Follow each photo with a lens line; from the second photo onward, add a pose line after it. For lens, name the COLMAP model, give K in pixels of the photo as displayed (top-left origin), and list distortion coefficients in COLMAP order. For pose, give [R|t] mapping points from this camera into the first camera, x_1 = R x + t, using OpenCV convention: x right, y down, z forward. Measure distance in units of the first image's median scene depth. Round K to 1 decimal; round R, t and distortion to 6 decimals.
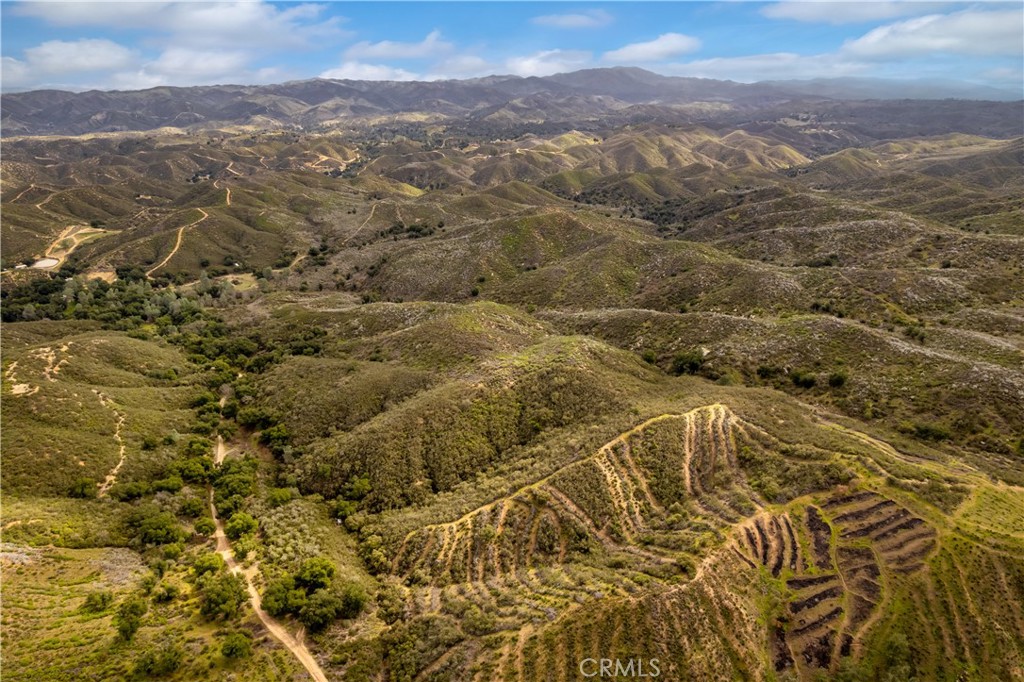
lens RADIAL K [[658.8, 0, 520.4], [0, 658.8, 325.3], [0, 0, 1]] dist [-0.077794, 0.072351]
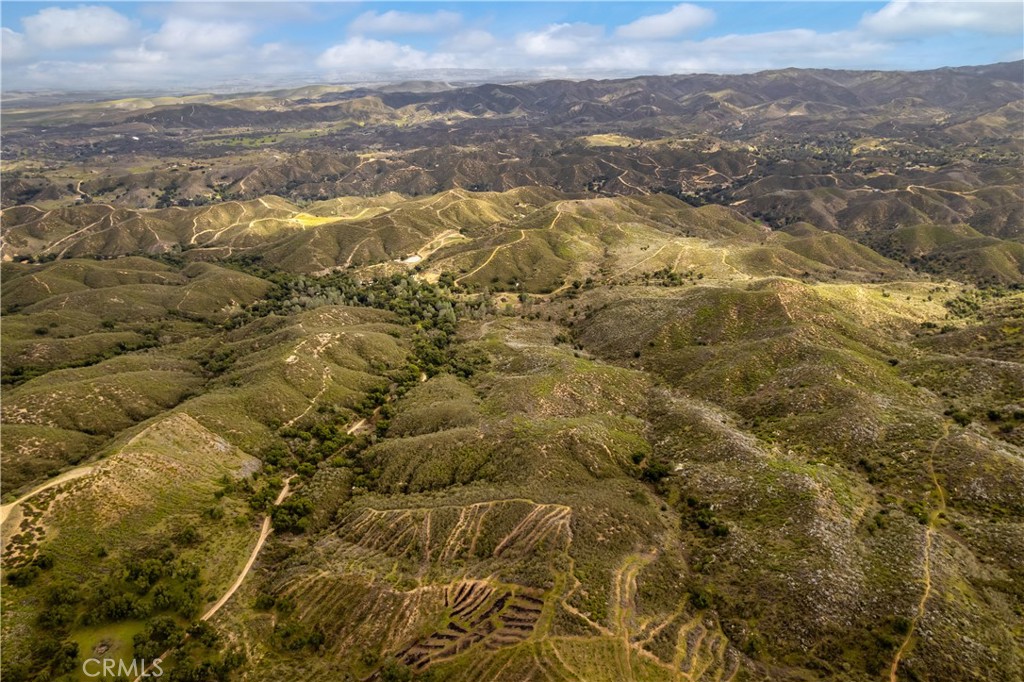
lens RADIAL K [[675.6, 0, 523.6], [0, 675.6, 336.5], [0, 0, 1]] dist [-0.073201, 0.067129]
pose [[0.778331, 0.223234, -0.586828, 0.490919], [-0.202419, 0.973969, 0.102030, -0.171042], [0.594329, 0.039371, 0.803258, -0.073512]]
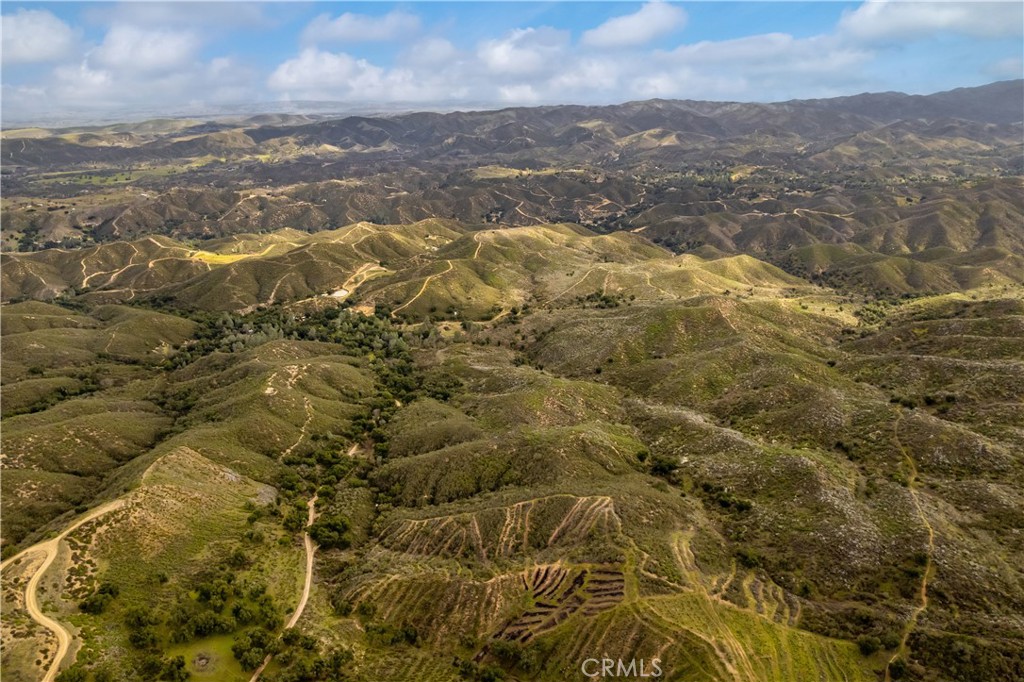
lens RADIAL K [[711.0, 0, 489.3], [0, 711.0, 346.6], [0, 0, 1]] dist [-0.068460, 0.058300]
pose [[0.863048, 0.157224, -0.480030, 0.398841], [-0.162052, 0.986274, 0.031681, -0.108628], [0.478422, 0.050447, 0.876680, -0.254986]]
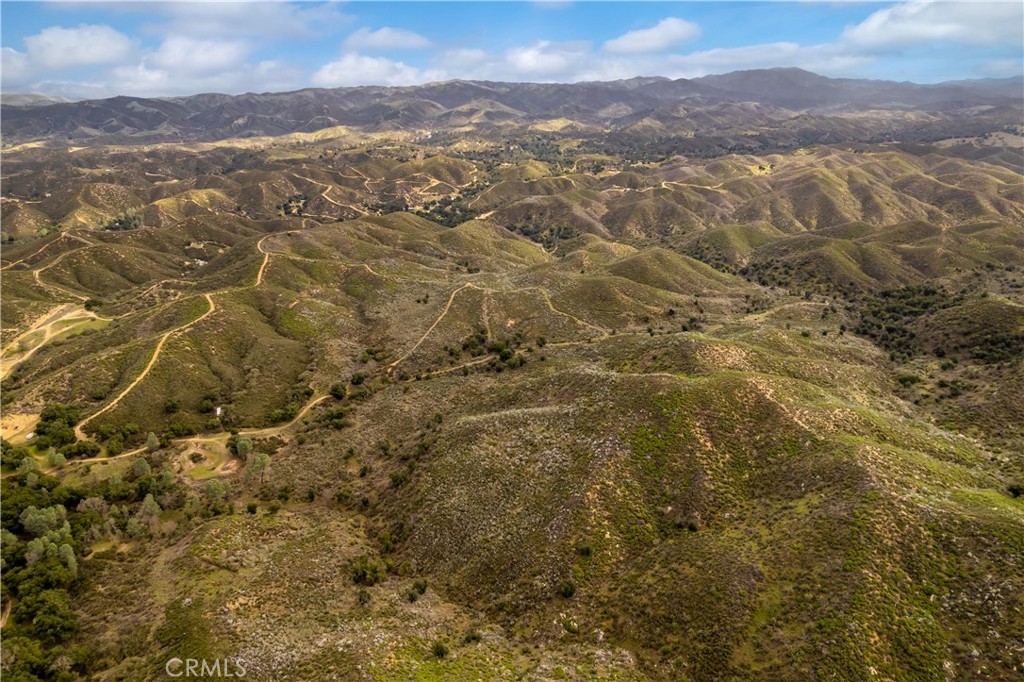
lens RADIAL K [[658.6, 0, 520.0], [0, 658.6, 342.1], [0, 0, 1]] dist [-0.069588, 0.061263]
pose [[0.978675, 0.074938, -0.191258, -0.025830], [-0.070365, 0.997052, 0.030601, -0.264183], [0.192987, -0.016490, 0.981063, 0.545265]]
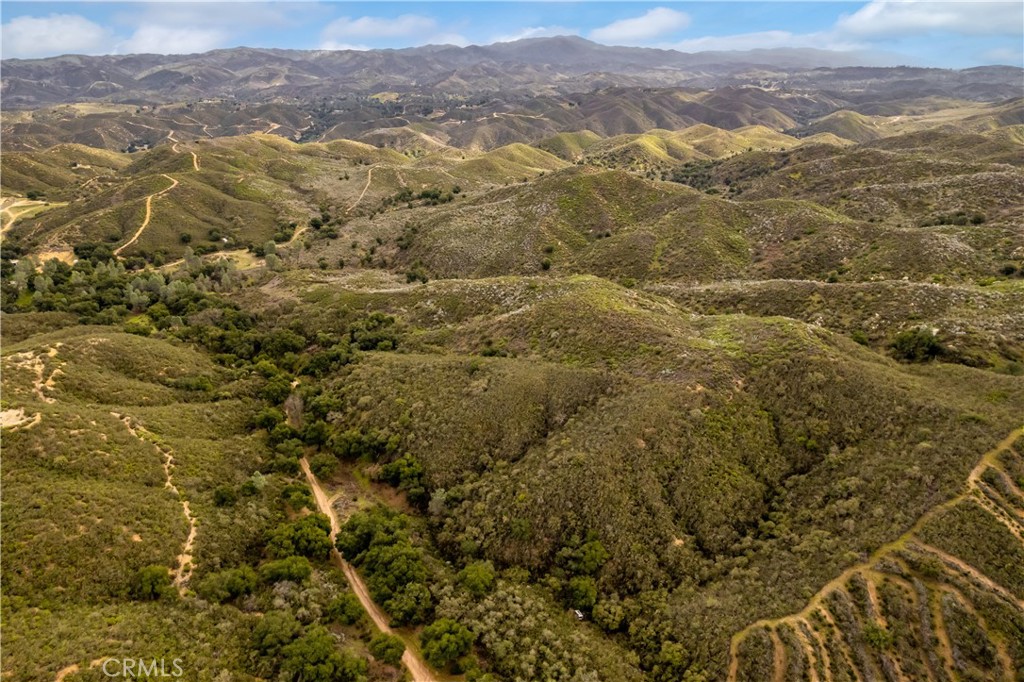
lens RADIAL K [[680.0, 0, 505.2], [0, 680.0, 315.9], [0, 0, 1]] dist [-0.076030, 0.070336]
pose [[0.997225, -0.027451, 0.069194, -0.190942], [0.026484, 0.999539, 0.014849, -0.001372], [-0.069570, -0.012976, 0.997493, 0.174464]]
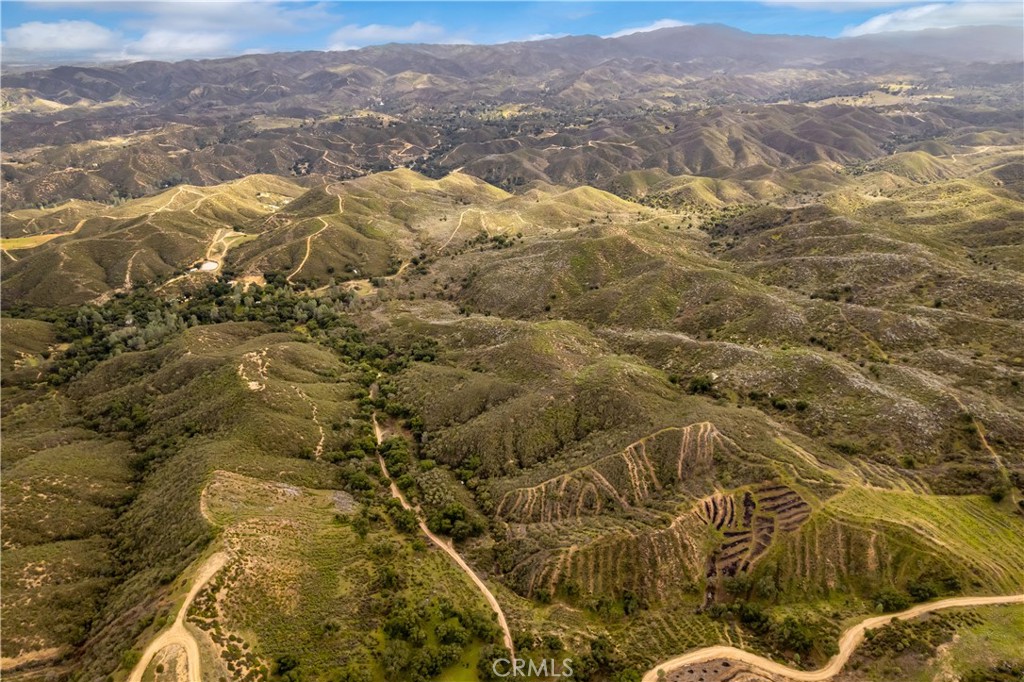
lens RADIAL K [[673.9, 0, 510.6], [0, 673.9, 327.9], [0, 0, 1]] dist [-0.078596, 0.074557]
pose [[0.992781, 0.037098, -0.114060, 0.008671], [-0.030428, 0.997754, 0.059671, -0.092205], [0.116017, -0.055770, 0.991680, -0.305750]]
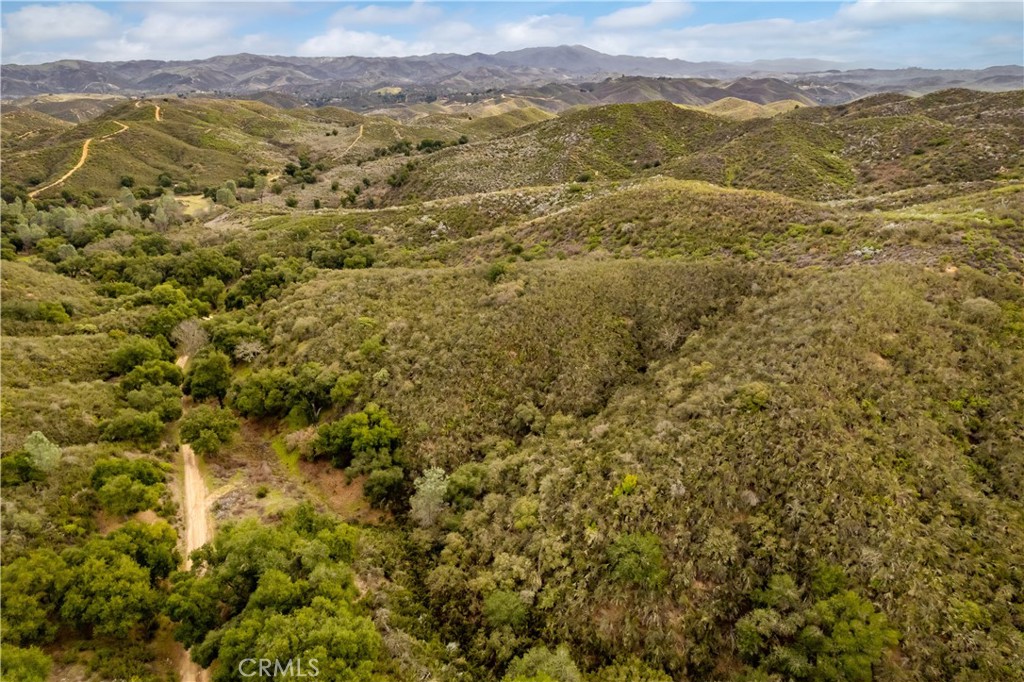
lens RADIAL K [[673.9, 0, 510.6], [0, 673.9, 327.9], [0, 0, 1]] dist [-0.078596, 0.074557]
pose [[0.997069, -0.031034, 0.069931, -0.195550], [0.030056, 0.999436, 0.015007, 0.066610], [-0.070357, -0.012861, 0.997439, 0.396128]]
